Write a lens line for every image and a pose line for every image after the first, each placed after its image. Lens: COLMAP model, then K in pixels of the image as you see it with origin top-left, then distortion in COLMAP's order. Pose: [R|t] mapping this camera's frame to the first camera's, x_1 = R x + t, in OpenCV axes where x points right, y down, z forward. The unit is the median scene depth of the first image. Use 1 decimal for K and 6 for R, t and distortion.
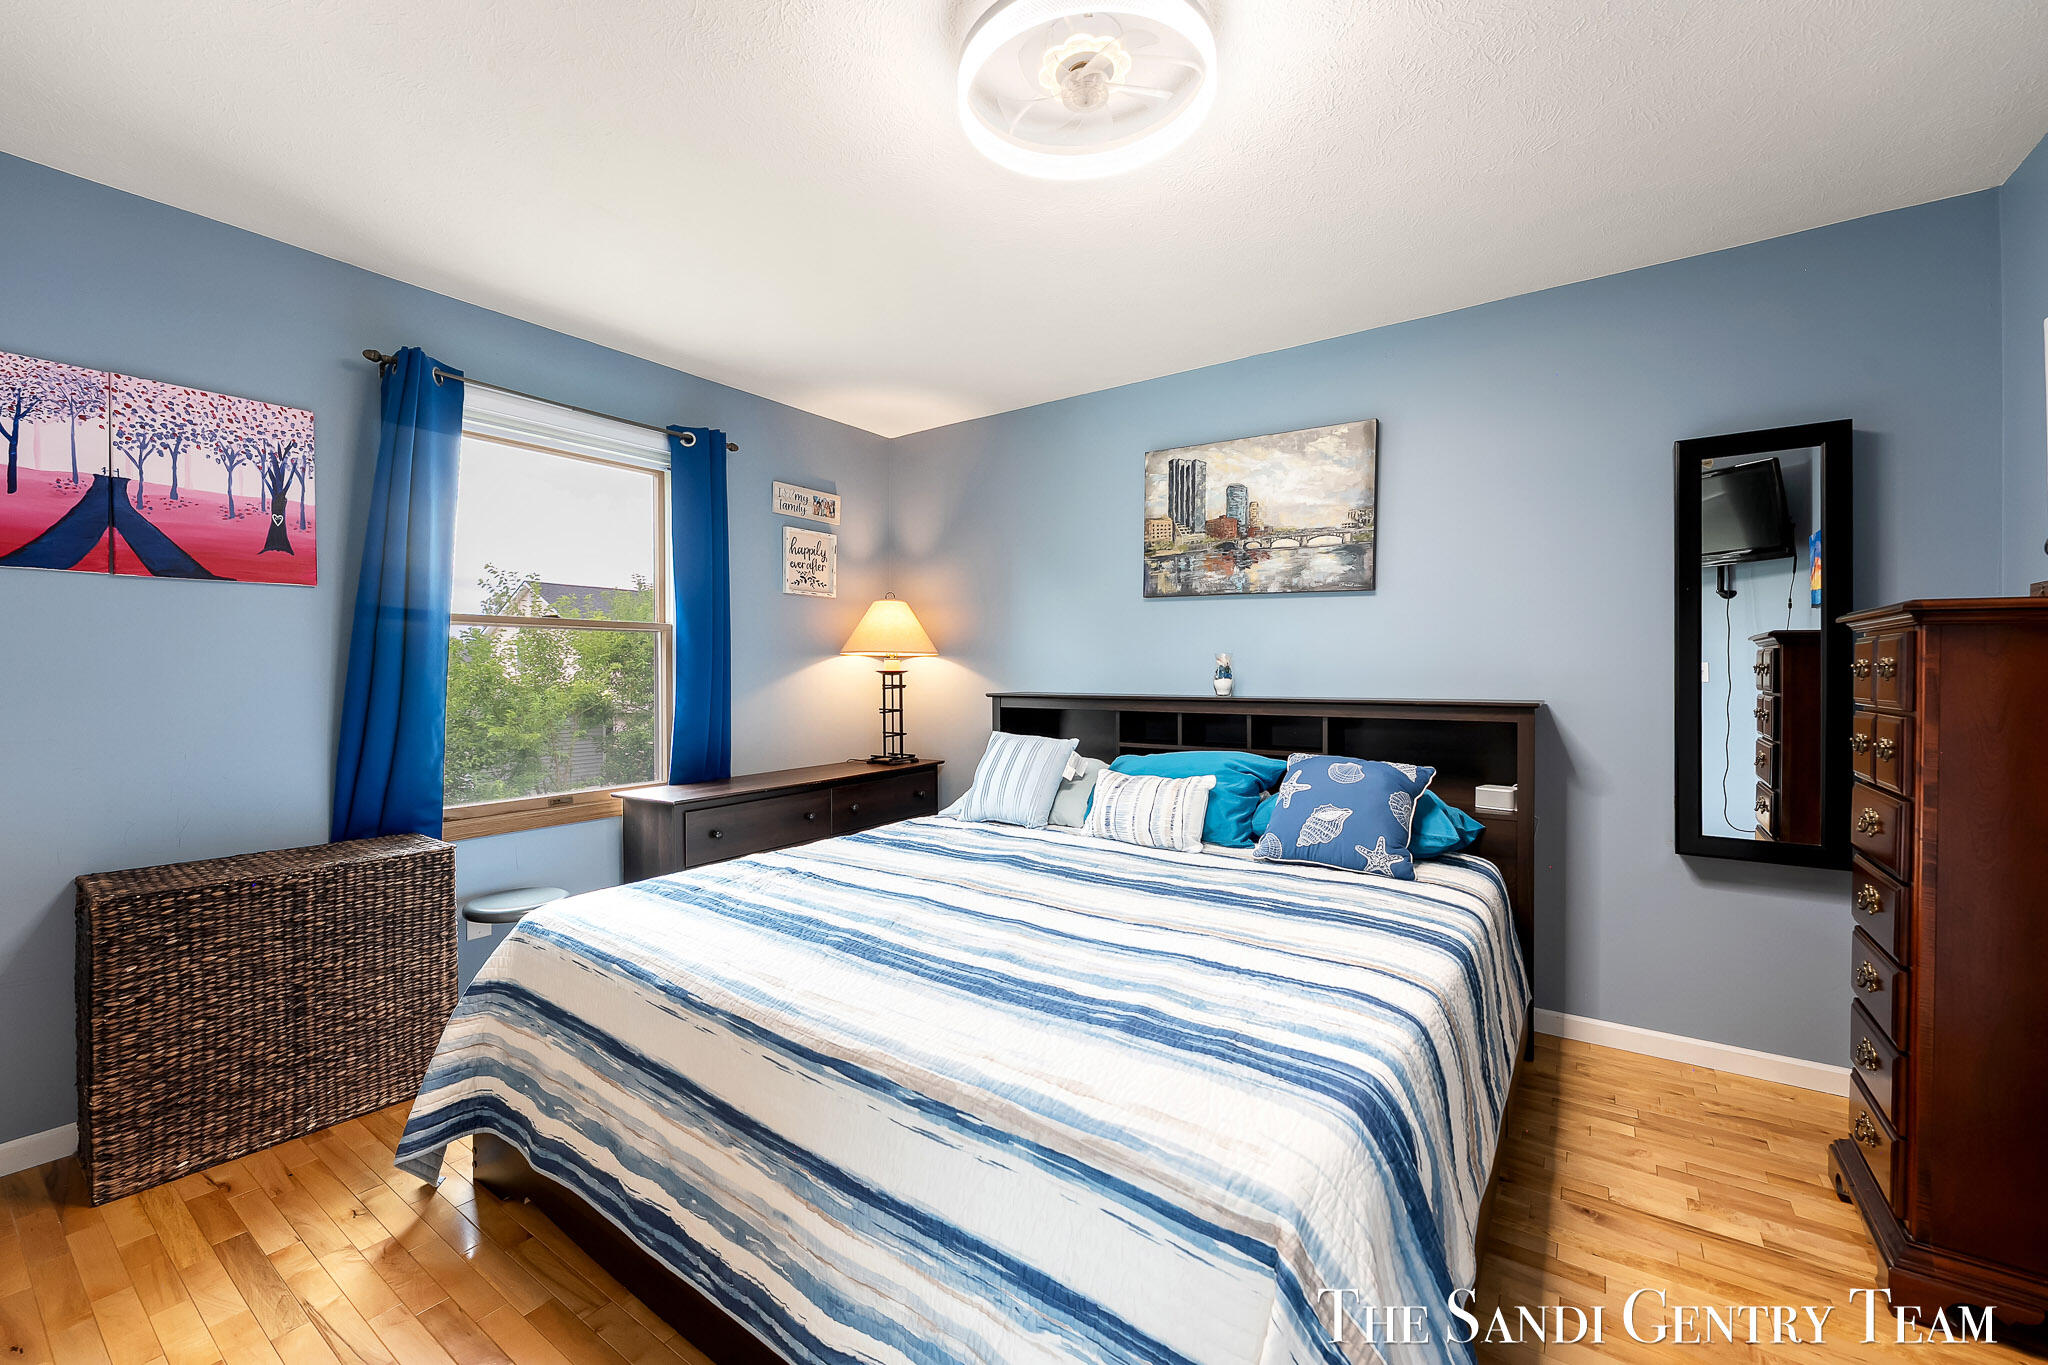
lens RADIAL K [[810.0, 0, 1023.5], [0, 810.0, 676.2], [0, 0, 1]] dist [0.003918, 0.000110]
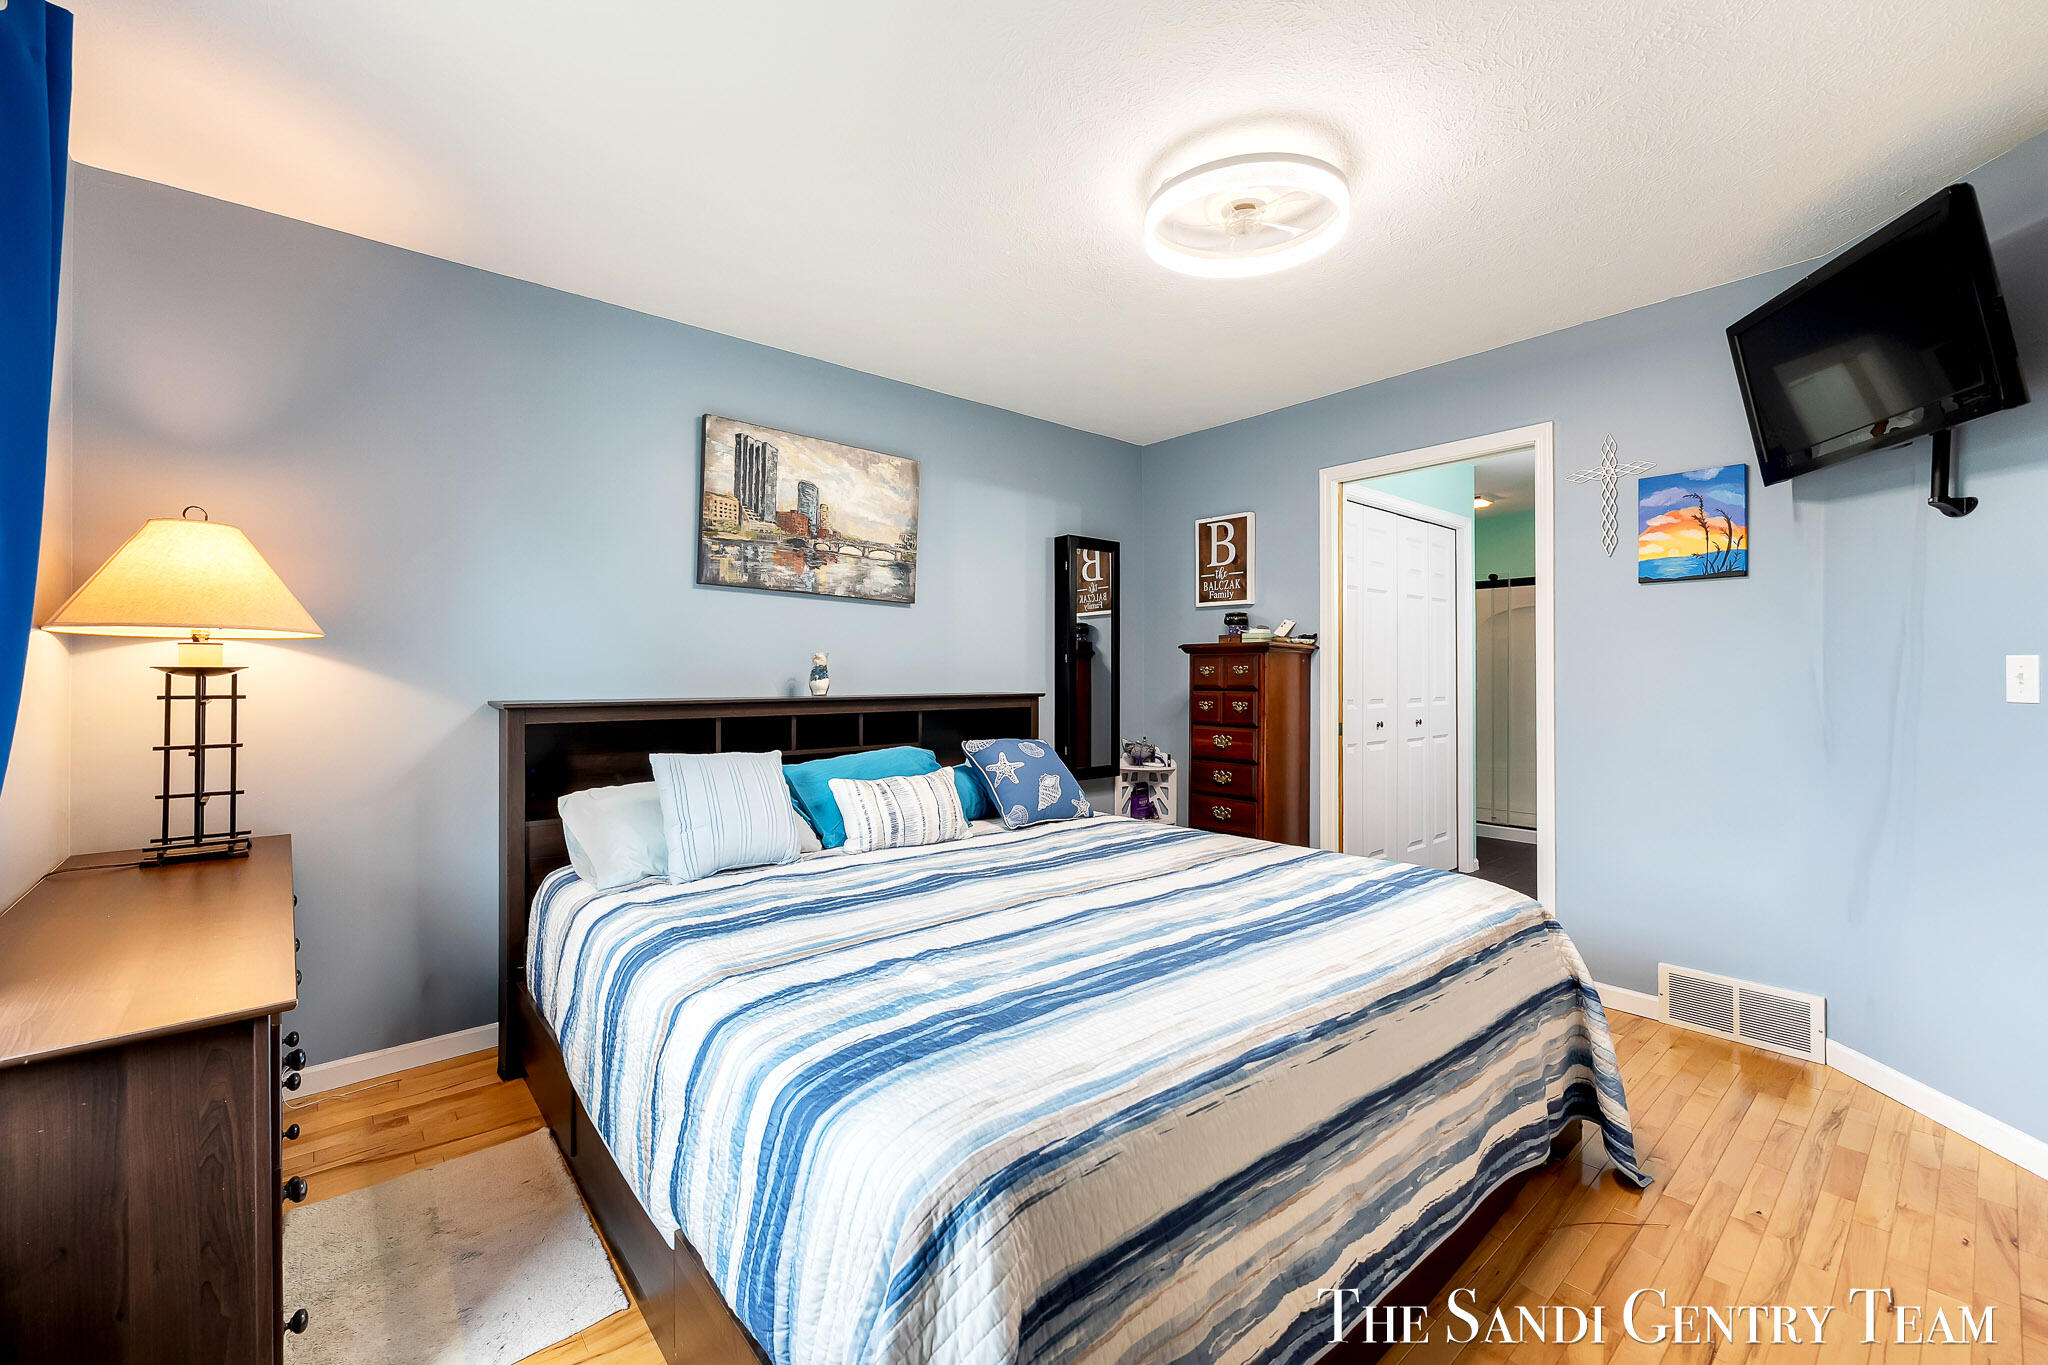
lens RADIAL K [[810.0, 0, 1018.1], [0, 810.0, 673.9], [0, 0, 1]] dist [0.003918, 0.000110]
pose [[0.263827, 0.002301, 0.964567, -0.664278], [0.004374, 0.999984, -0.003582, 0.001794], [-0.964560, 0.005164, 0.263813, 0.526443]]
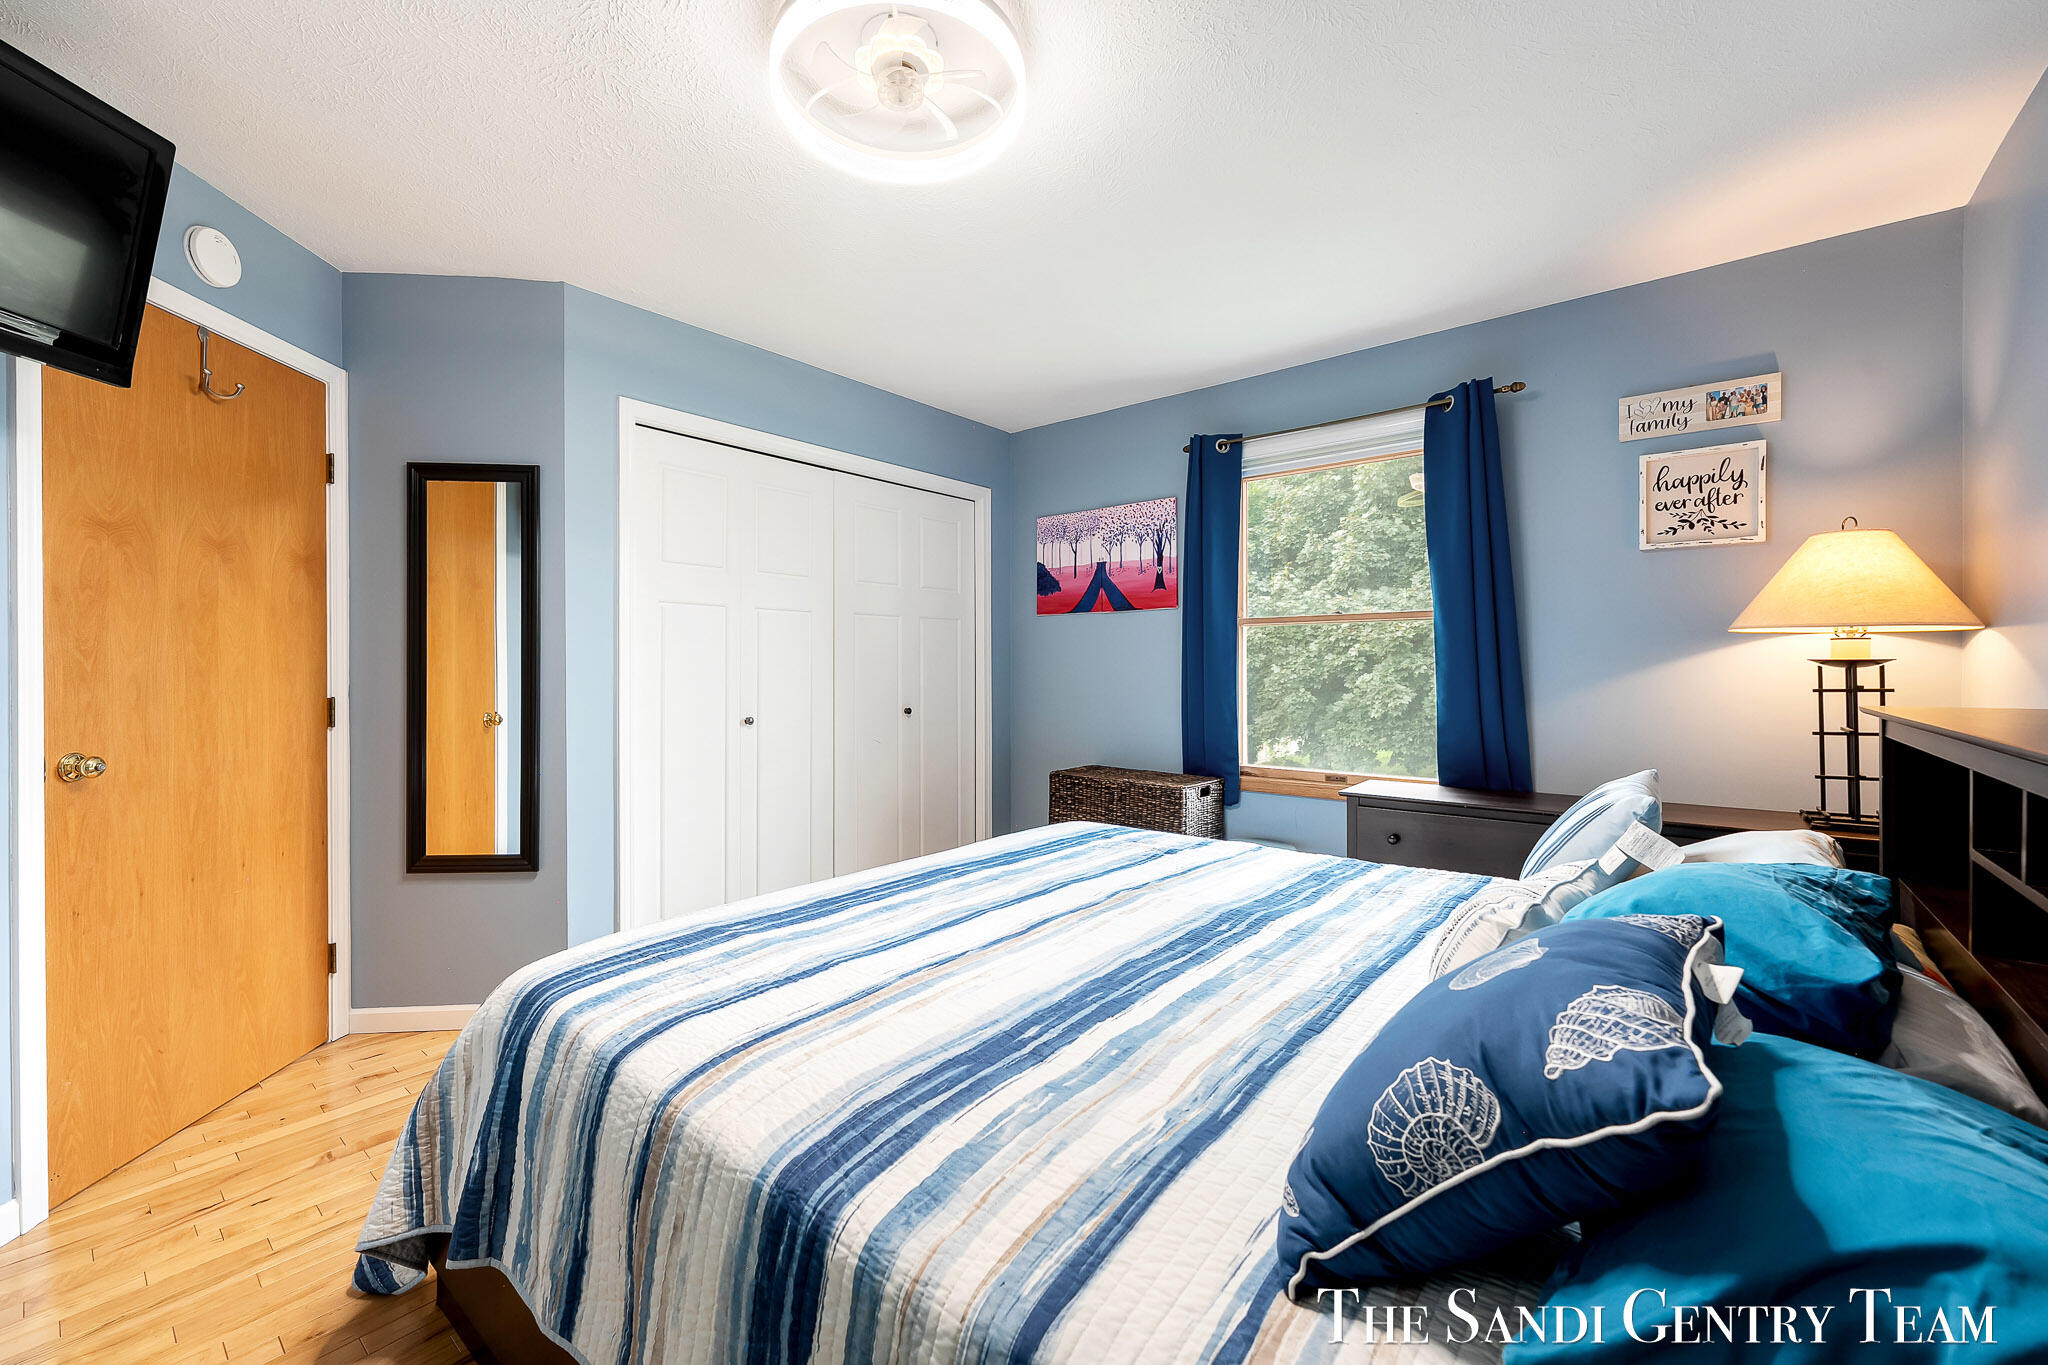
lens RADIAL K [[810.0, 0, 1003.4], [0, 810.0, 674.4], [0, 0, 1]] dist [0.003918, 0.000110]
pose [[-0.063702, 0.024809, -0.997661, 0.514389], [0.005231, 0.999686, 0.024525, -0.016445], [0.997955, -0.003656, -0.063812, 0.553457]]
